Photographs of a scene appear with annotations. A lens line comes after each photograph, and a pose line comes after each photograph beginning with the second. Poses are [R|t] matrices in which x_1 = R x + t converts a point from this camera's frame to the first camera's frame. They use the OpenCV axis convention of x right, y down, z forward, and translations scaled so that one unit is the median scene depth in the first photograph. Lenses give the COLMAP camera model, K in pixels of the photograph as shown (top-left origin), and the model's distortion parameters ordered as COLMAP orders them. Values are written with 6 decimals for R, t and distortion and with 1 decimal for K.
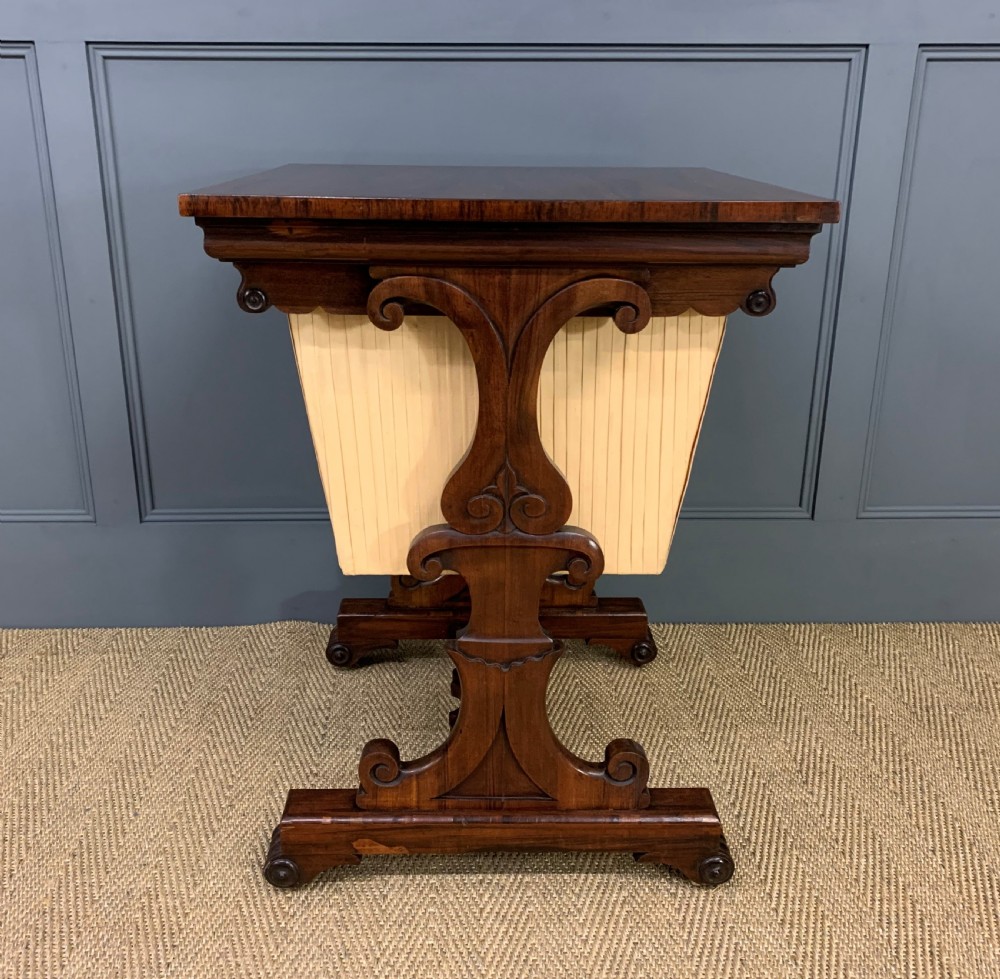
lens RADIAL K [[1005.7, 0, 484.3], [0, 1005.7, 476.9], [0, 0, 1]] dist [0.011257, 0.000000]
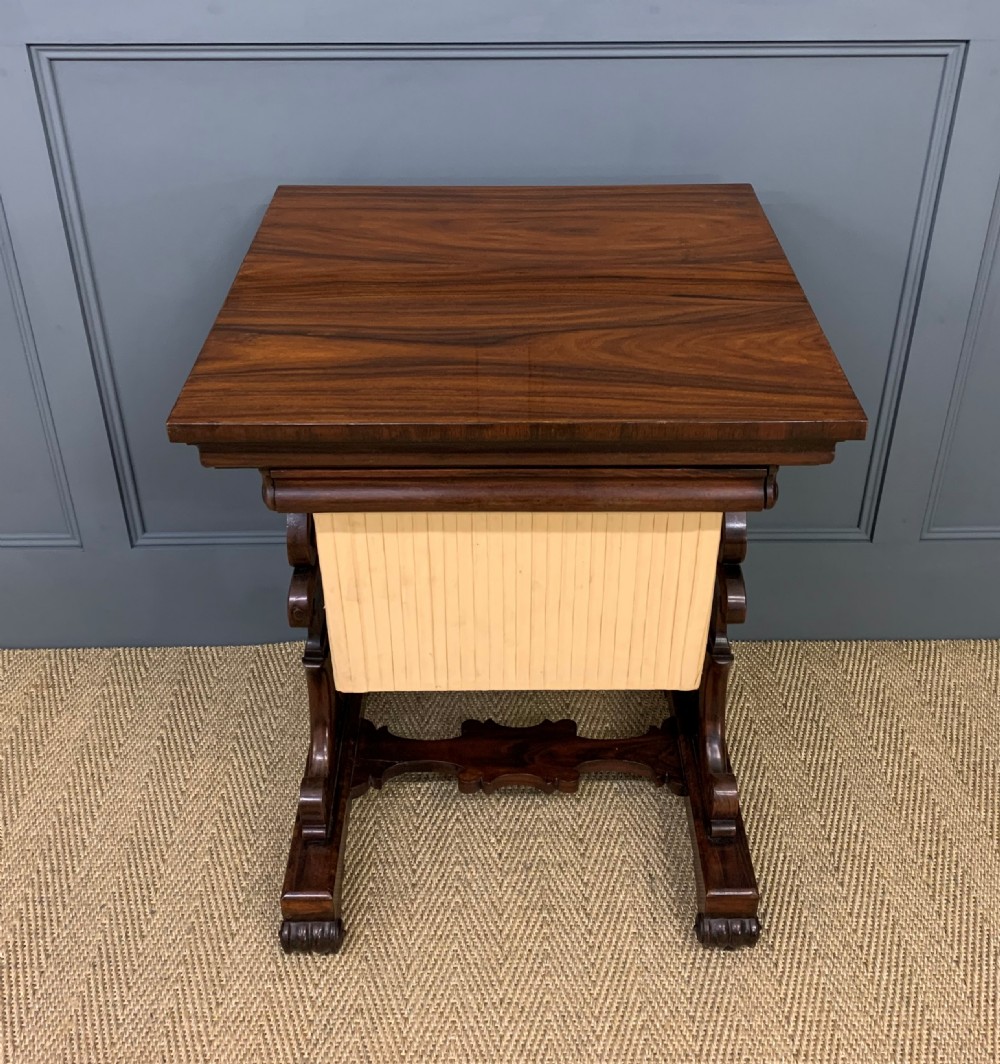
lens RADIAL K [[1166.0, 0, 515.9], [0, 1166.0, 470.7], [0, 0, 1]] dist [0.006232, 0.000000]
pose [[0.999984, 0.000588, -0.005544, 0.016016], [0.000650, 0.975365, 0.220596, -0.342123], [0.005537, -0.220596, 0.975349, -0.016577]]
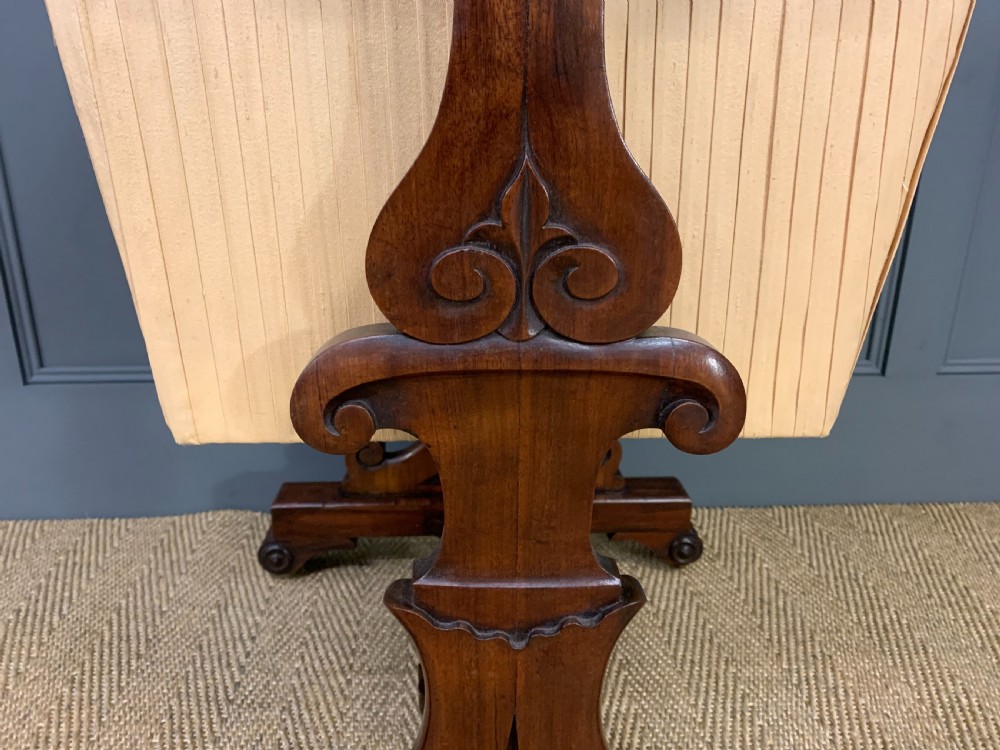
lens RADIAL K [[752.4, 0, 493.1], [0, 752.4, 390.7], [0, 0, 1]] dist [0.012348, -0.004842]
pose [[0.999605, -0.006966, 0.027238, 0.000362], [0.006600, 0.999887, 0.013473, 0.059918], [-0.027329, -0.013288, 0.999538, 0.558617]]
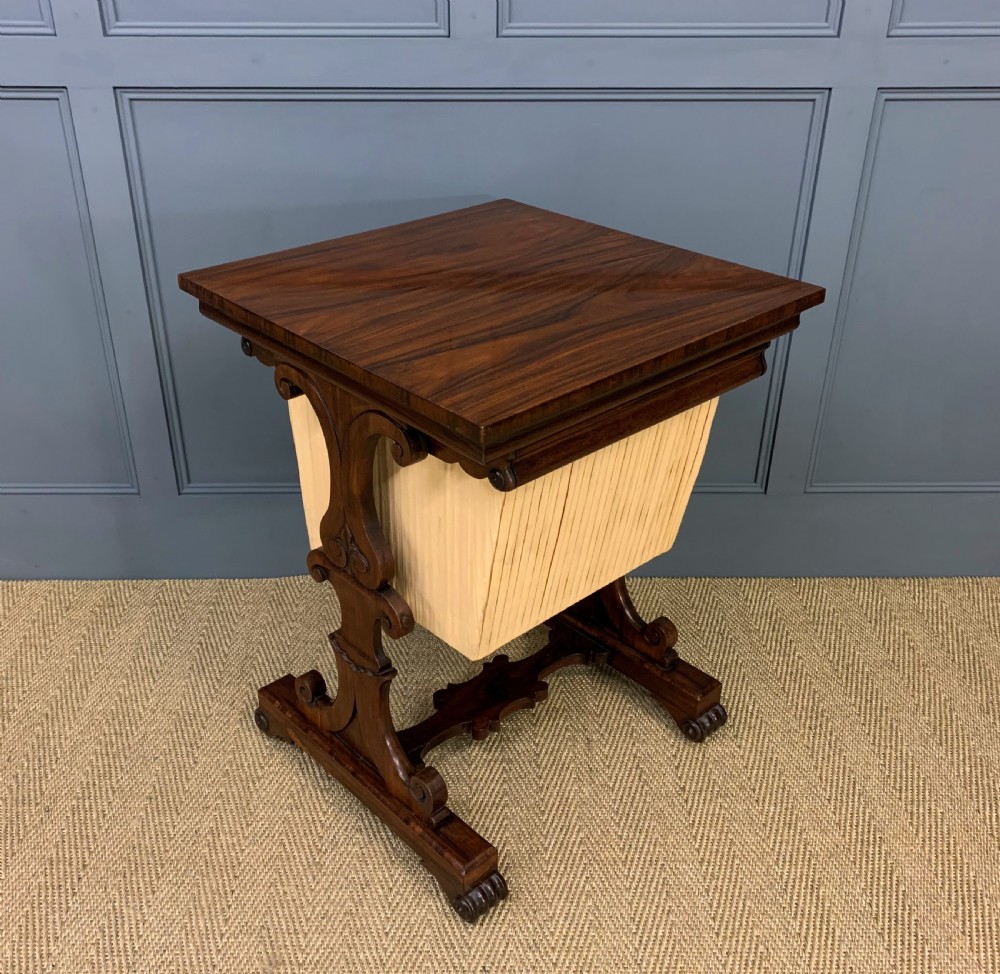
lens RADIAL K [[1005.7, 0, 480.0], [0, 1005.7, 481.6], [0, 0, 1]] dist [0.011257, 0.000000]
pose [[0.999950, 0.005452, -0.008353, 0.016086], [-0.003899, 0.984422, 0.175777, -0.232068], [0.009181, -0.175735, 0.984395, -0.168327]]
